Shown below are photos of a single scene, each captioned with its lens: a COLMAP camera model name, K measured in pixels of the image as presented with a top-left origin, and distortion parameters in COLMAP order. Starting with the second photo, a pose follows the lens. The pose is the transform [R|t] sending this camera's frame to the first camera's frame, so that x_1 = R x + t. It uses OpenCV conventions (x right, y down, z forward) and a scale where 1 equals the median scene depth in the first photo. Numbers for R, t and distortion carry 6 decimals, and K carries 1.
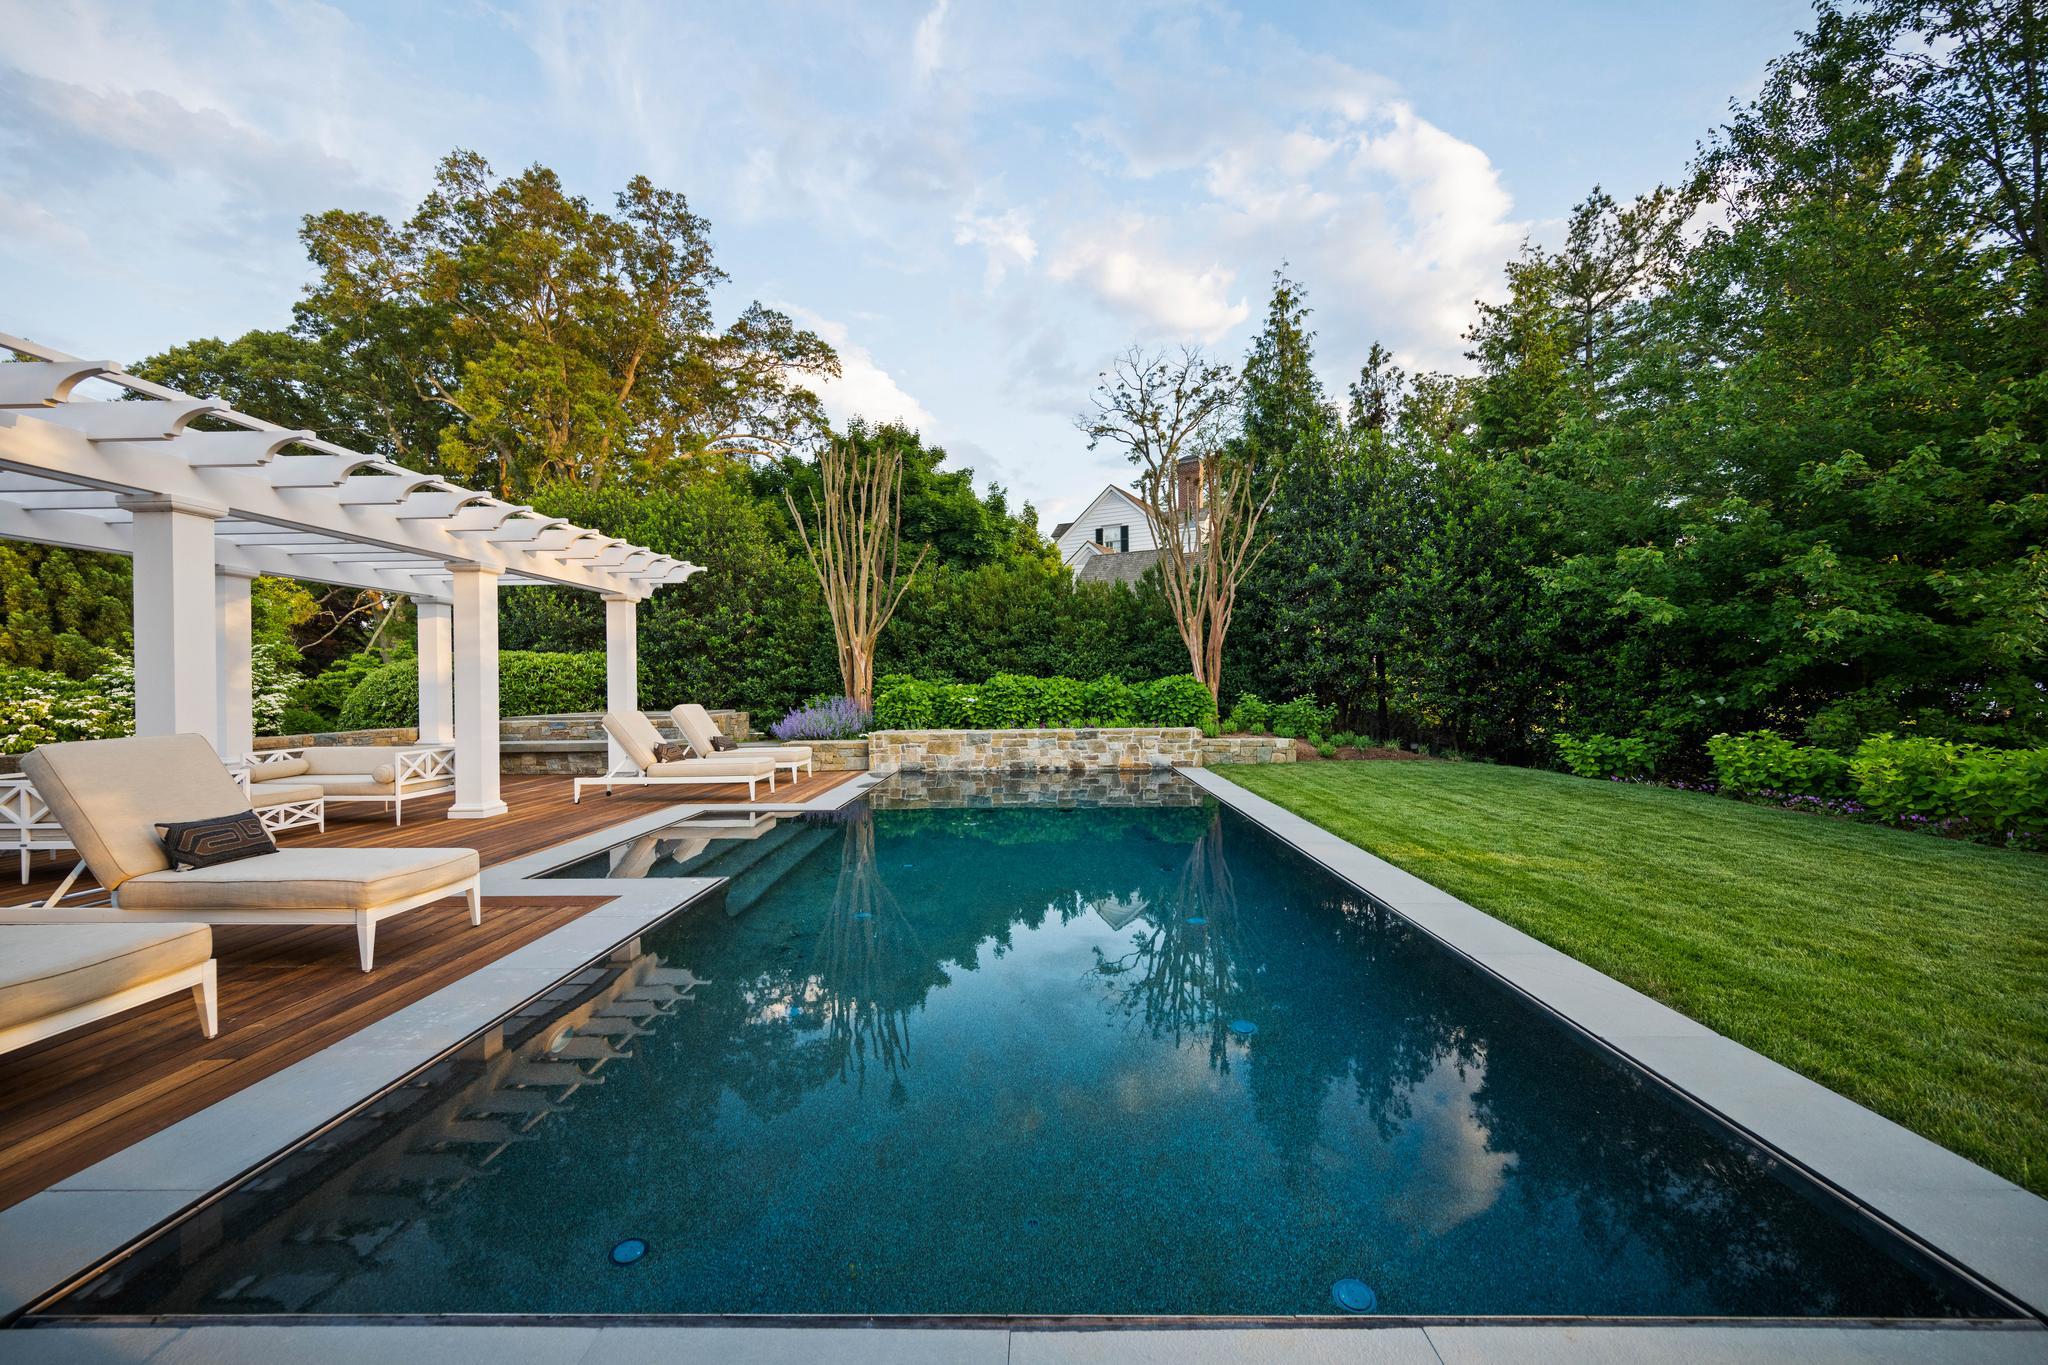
lens RADIAL K [[806.4, 0, 1023.3], [0, 806.4, 697.3], [0, 0, 1]] dist [-0.003613, -0.000346]
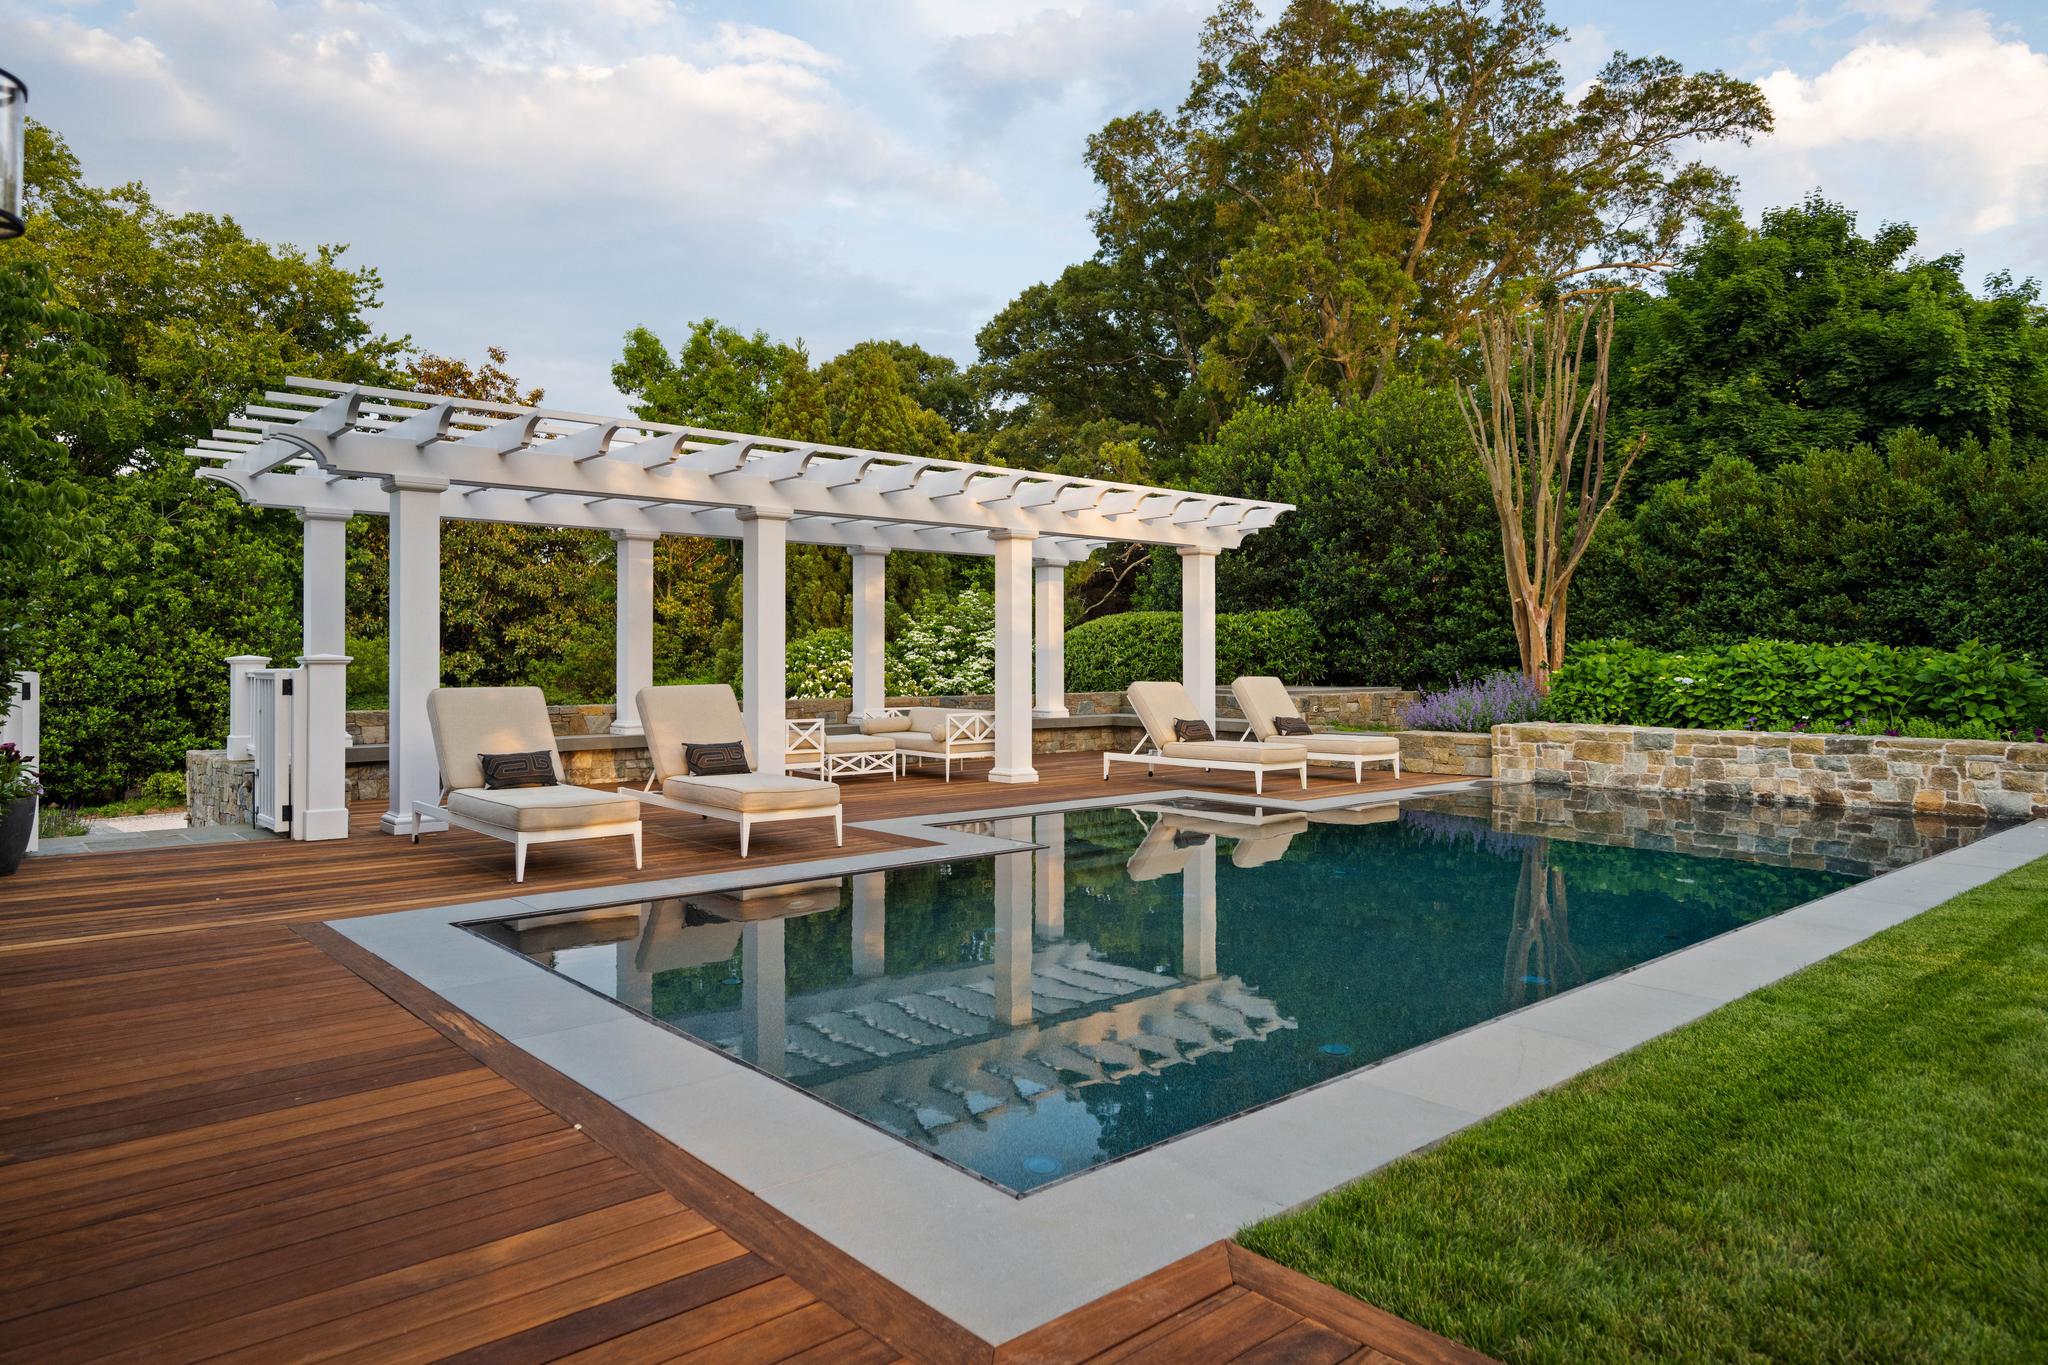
lens RADIAL K [[1247.9, 0, 1023.2], [0, 1247.9, 667.5], [0, 0, 1]] dist [-0.001549, 0.000262]
pose [[0.677645, 0.016797, -0.735198, 0.236340], [-0.019755, 0.999794, 0.004634, -0.001245], [0.735124, 0.011384, 0.677837, -0.023756]]
